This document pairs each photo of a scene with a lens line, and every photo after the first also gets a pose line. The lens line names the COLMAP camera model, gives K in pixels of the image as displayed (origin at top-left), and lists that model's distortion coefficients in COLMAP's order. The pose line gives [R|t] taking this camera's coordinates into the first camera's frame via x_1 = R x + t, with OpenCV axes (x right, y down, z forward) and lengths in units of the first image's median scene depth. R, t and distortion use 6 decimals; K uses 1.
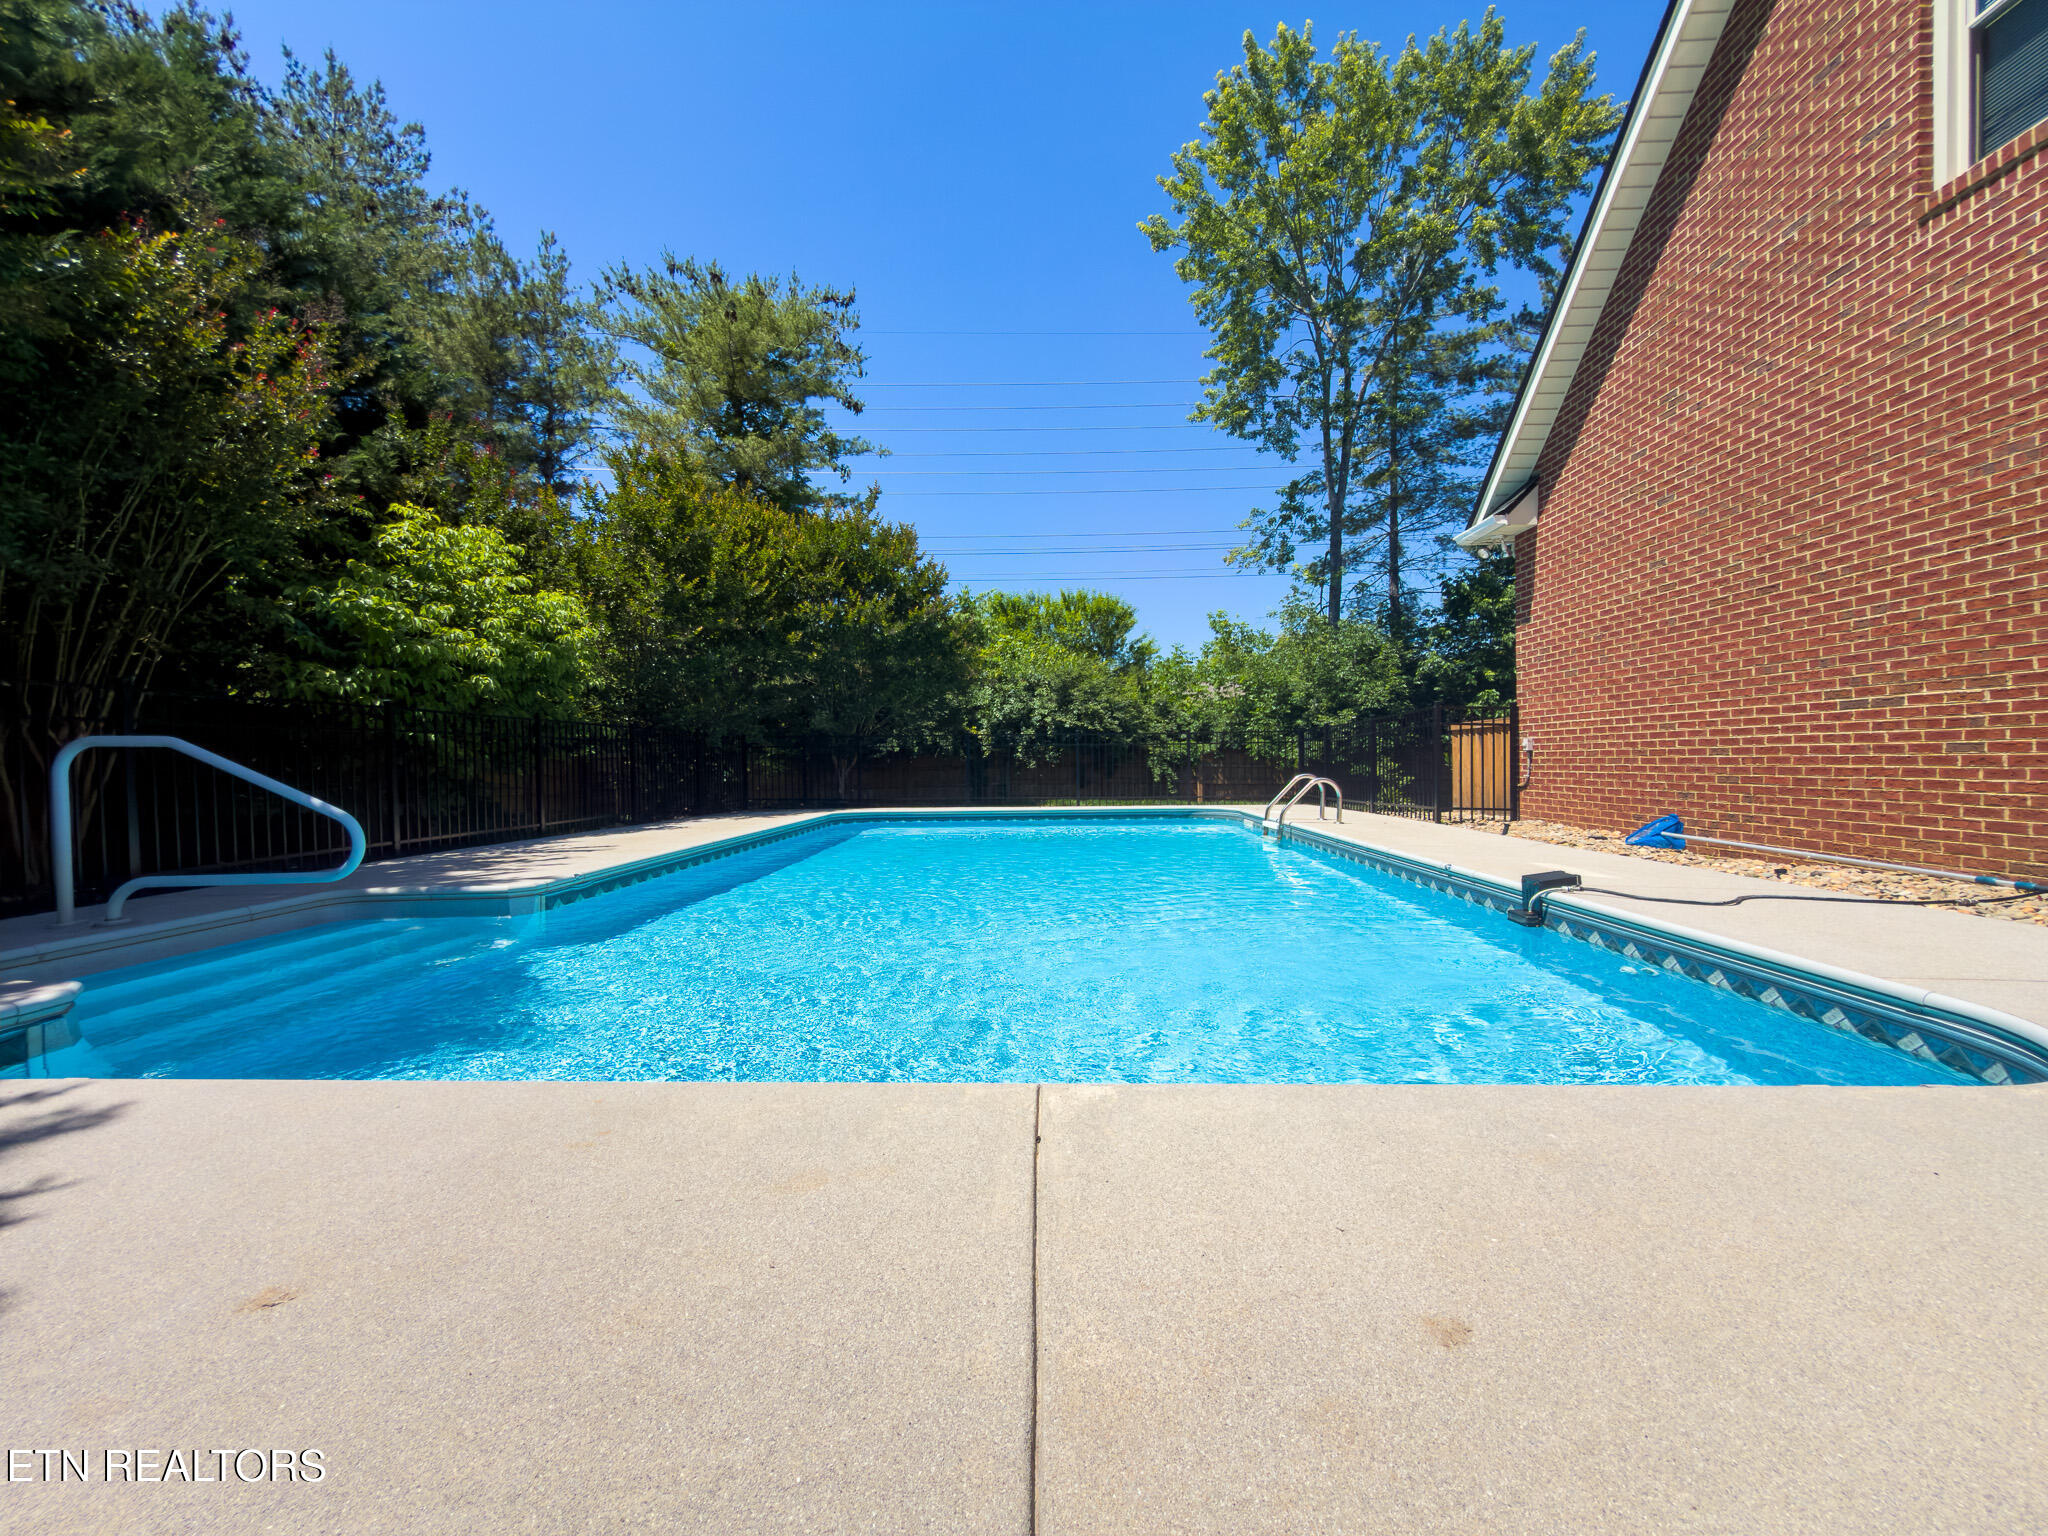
lens RADIAL K [[811.0, 0, 1018.6], [0, 811.0, 768.7], [0, 0, 1]] dist [-0.000200, -0.000070]
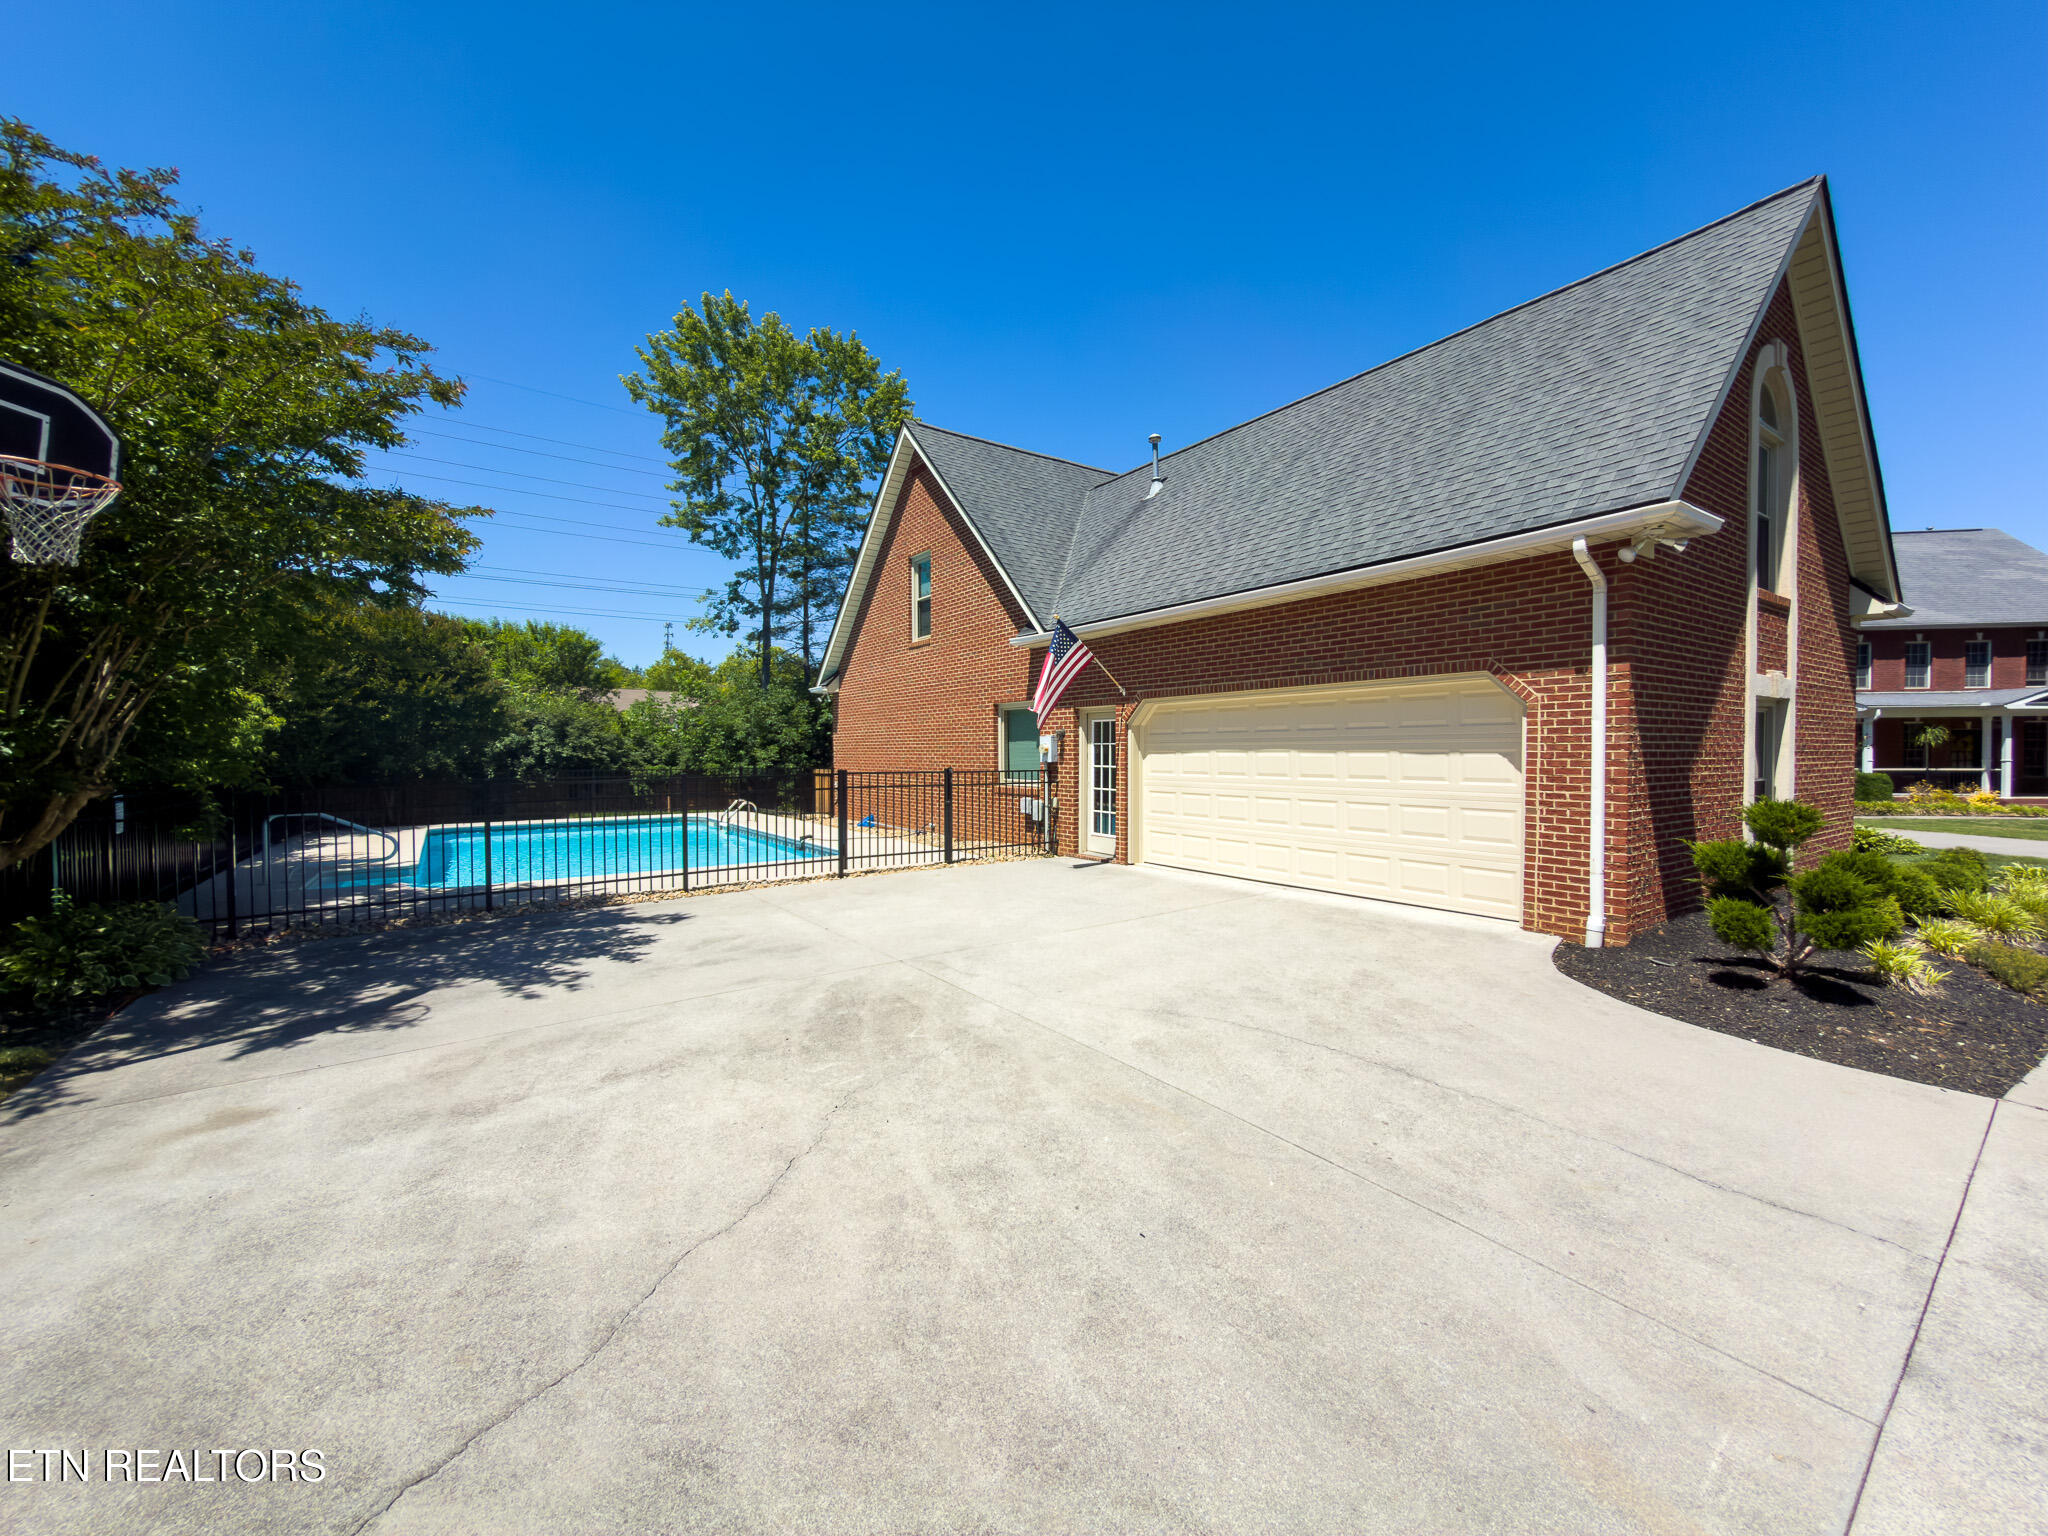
lens RADIAL K [[811.0, 0, 1020.6], [0, 811.0, 764.3], [0, 0, 1]] dist [-0.000200, -0.000070]
pose [[0.790252, -0.001930, 0.612778, -0.146735], [0.003407, 0.999993, -0.001245, -0.031422], [-0.612772, 0.003072, 0.790254, -0.448215]]
